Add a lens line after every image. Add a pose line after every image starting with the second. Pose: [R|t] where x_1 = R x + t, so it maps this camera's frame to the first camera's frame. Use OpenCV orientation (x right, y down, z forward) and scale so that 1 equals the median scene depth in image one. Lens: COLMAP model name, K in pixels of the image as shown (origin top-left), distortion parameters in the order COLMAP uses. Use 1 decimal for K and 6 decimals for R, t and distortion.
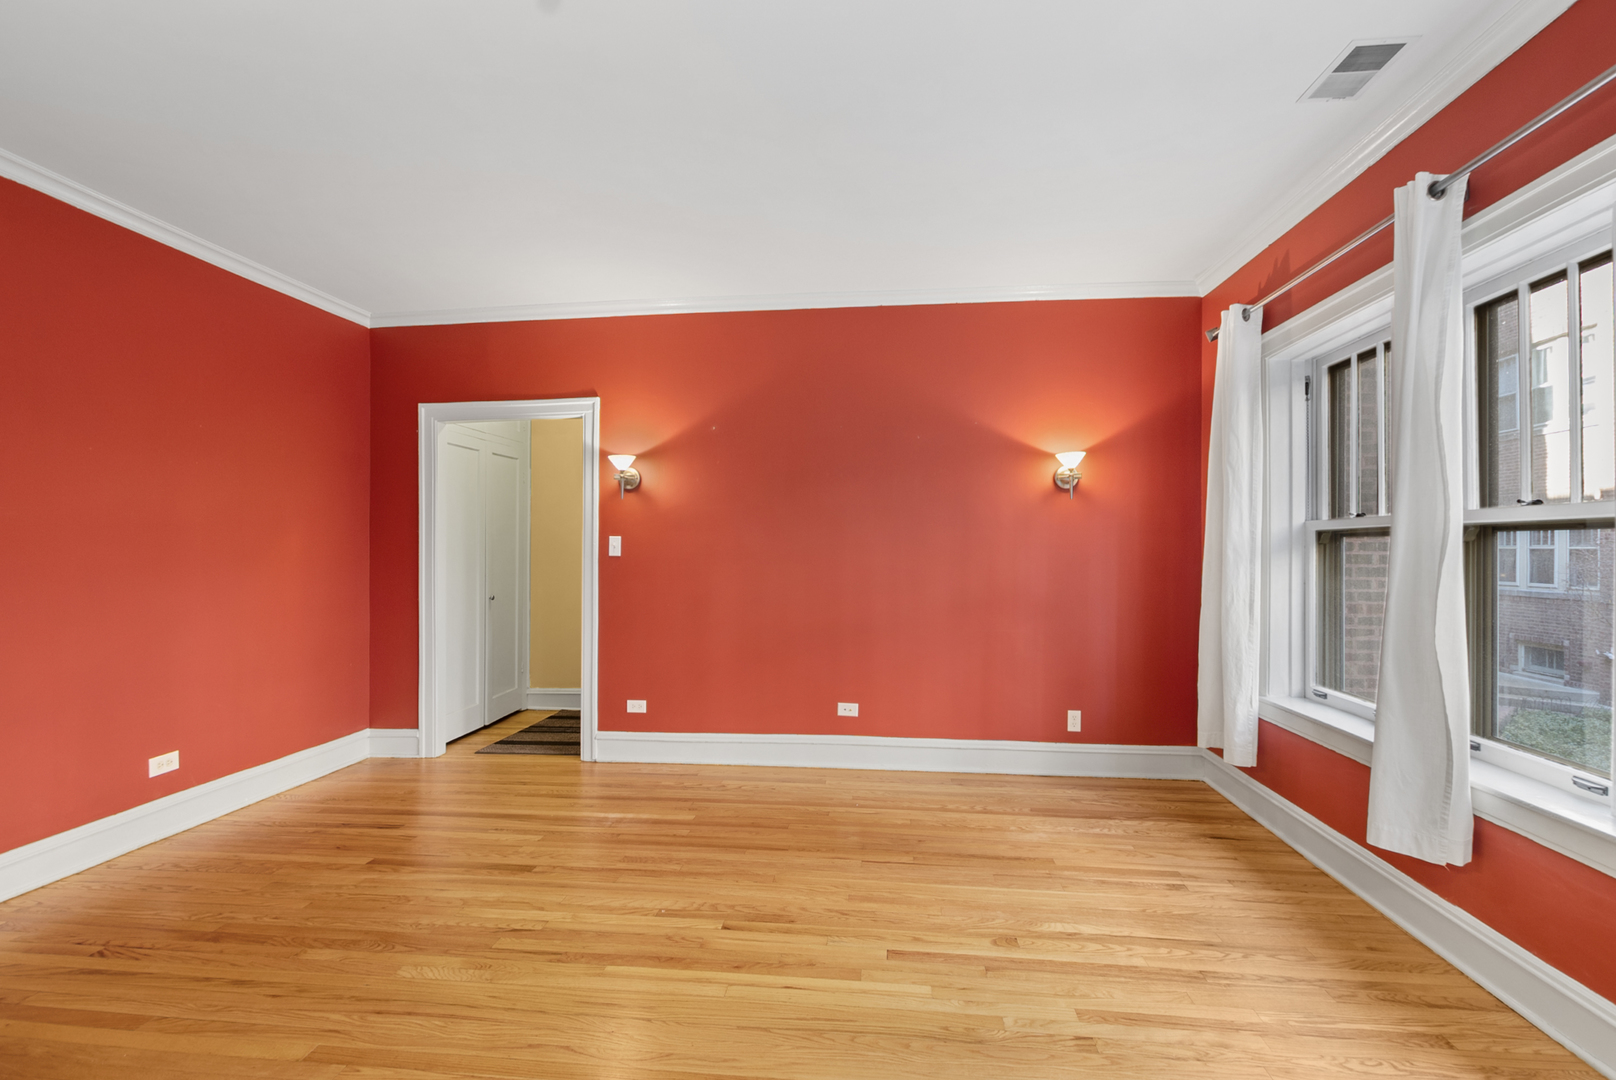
lens RADIAL K [[710.3, 0, 818.4], [0, 710.3, 546.3], [0, 0, 1]] dist [0.004743, -0.000493]
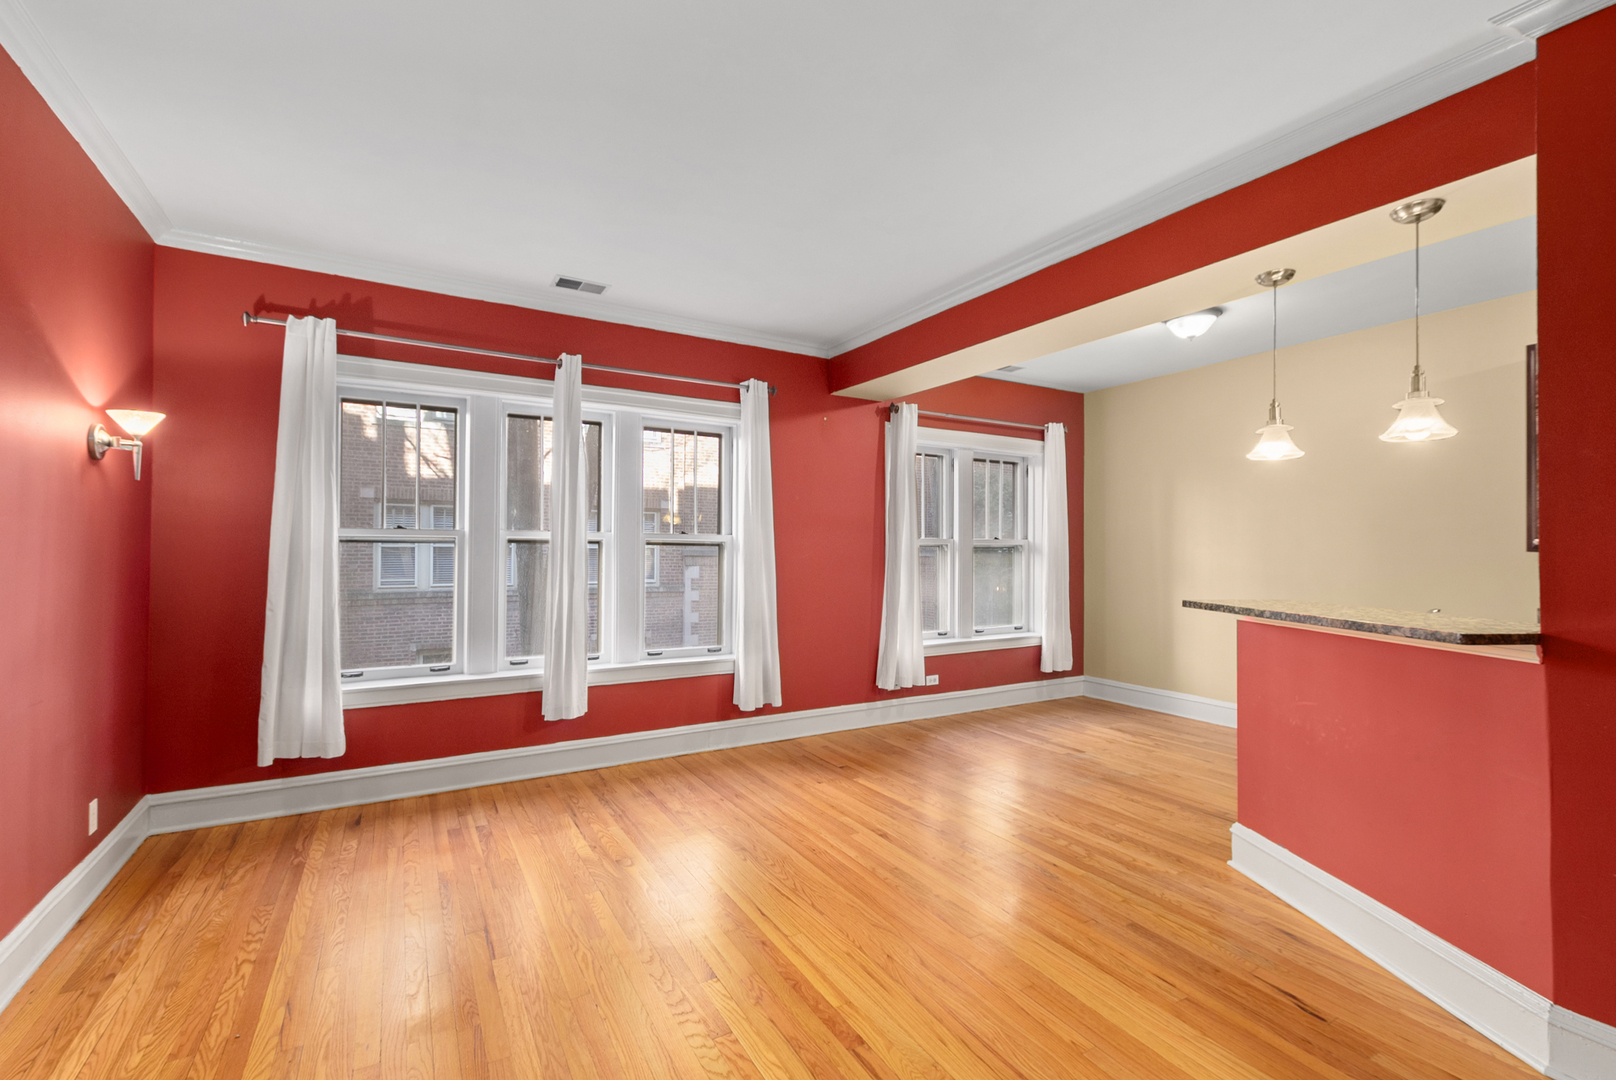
lens RADIAL K [[710.3, 0, 818.4], [0, 710.3, 546.3], [0, 0, 1]] dist [0.004743, -0.000493]
pose [[-0.593791, -0.002899, 0.804614, -0.776876], [-0.011439, 0.999923, -0.004839, -0.009949], [-0.804538, -0.012078, -0.593779, 1.184415]]
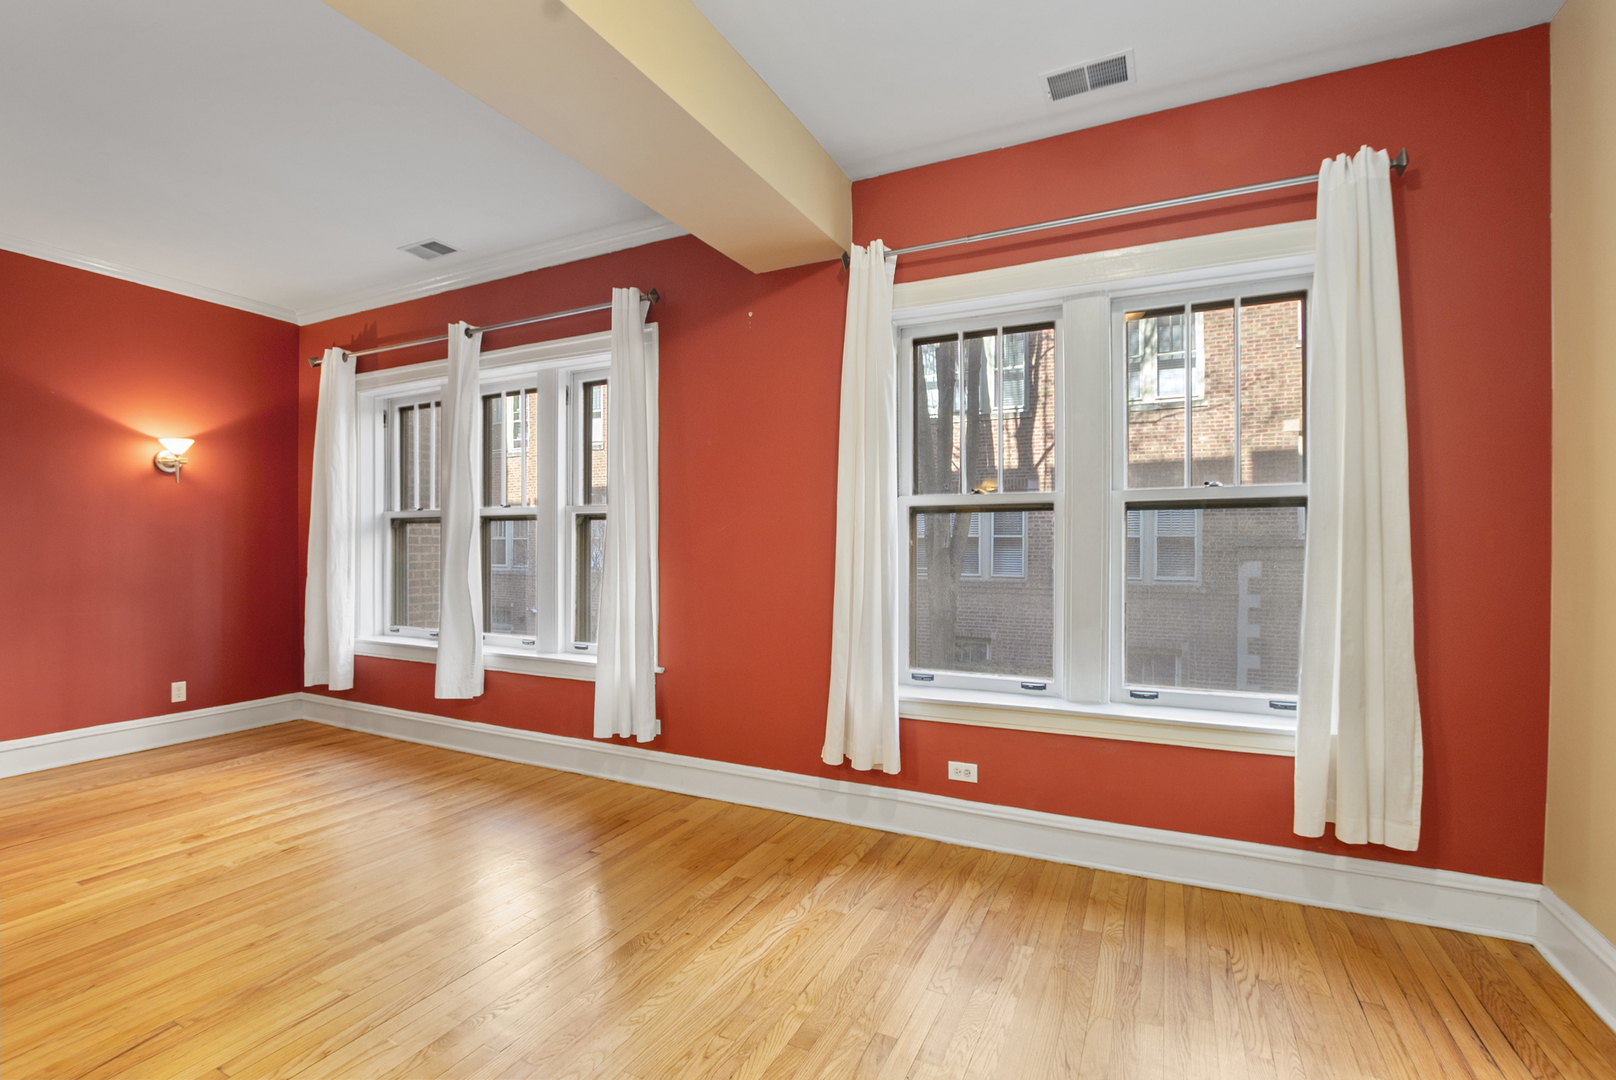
lens RADIAL K [[723.4, 0, 814.7], [0, 723.4, 544.2], [0, 0, 1]] dist [-0.019649, -0.000014]
pose [[0.353559, -0.003233, 0.935407, -0.410642], [-0.003173, 0.999984, 0.004656, 0.023814], [-0.935407, -0.004614, 0.353543, -0.364283]]
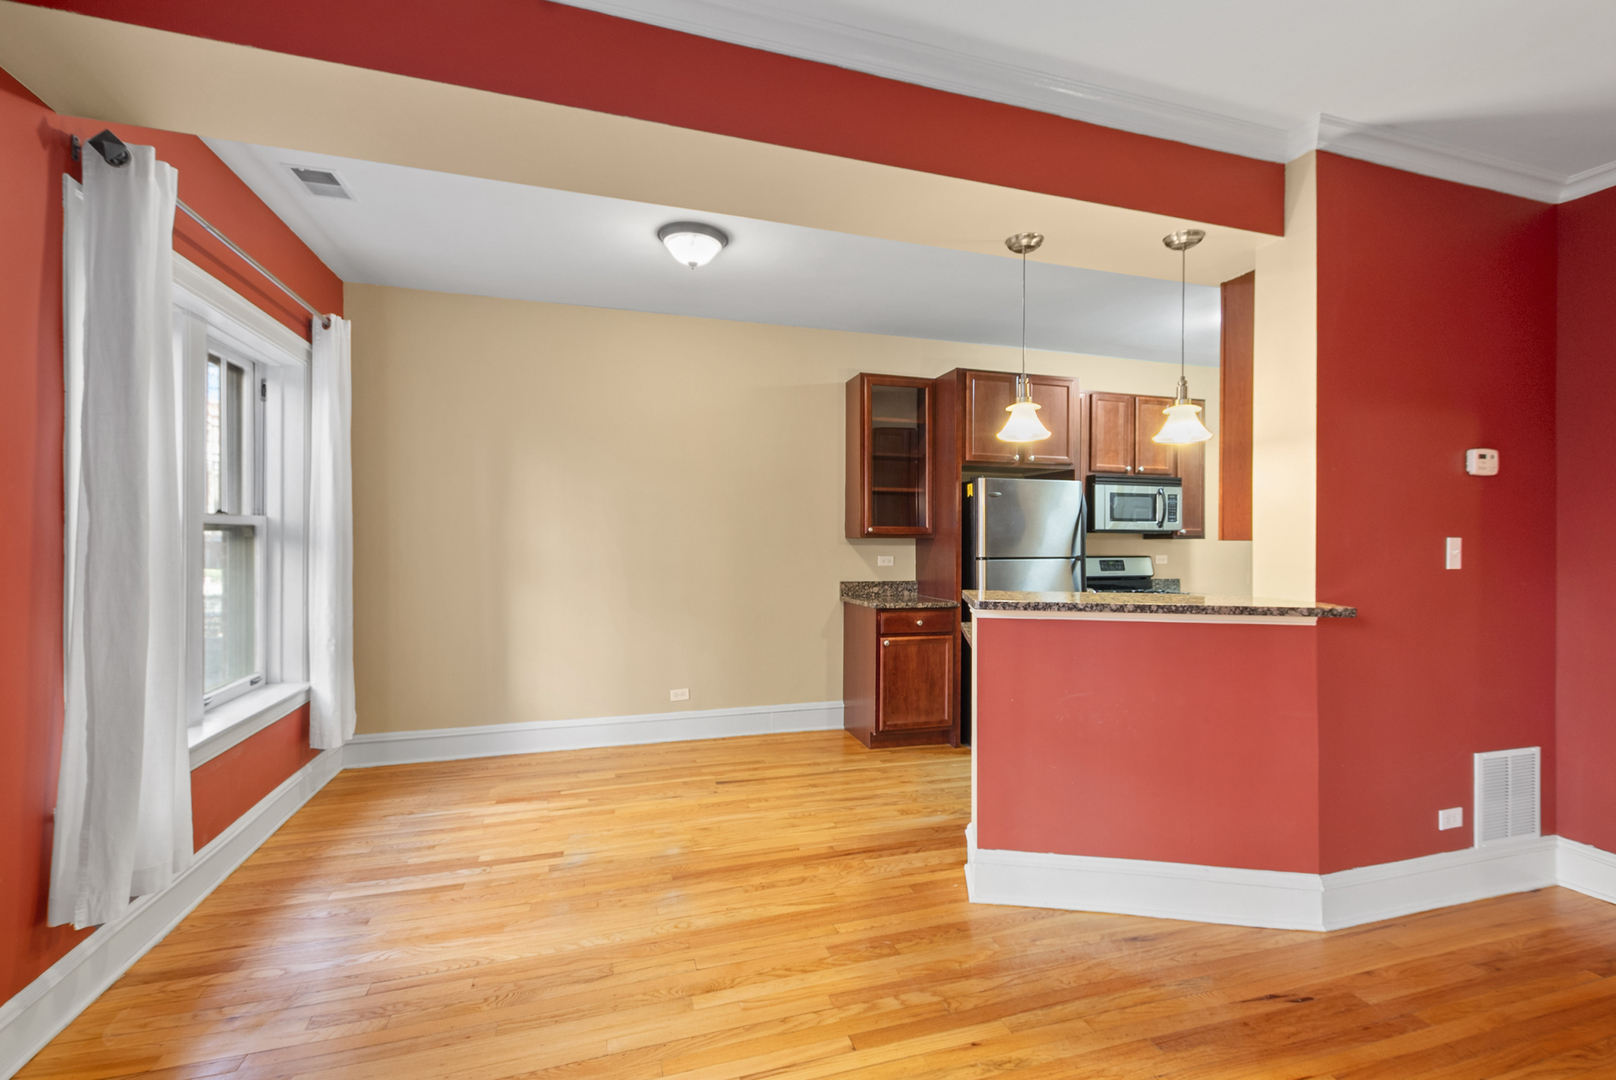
lens RADIAL K [[714.9, 0, 823.0], [0, 714.9, 536.0], [0, 0, 1]] dist [0.008281, -0.000259]
pose [[-0.918524, -0.007387, -0.395295, 0.220164], [-0.005868, 0.999970, -0.005053, -0.013236], [0.395321, -0.002322, -0.918540, 0.841077]]
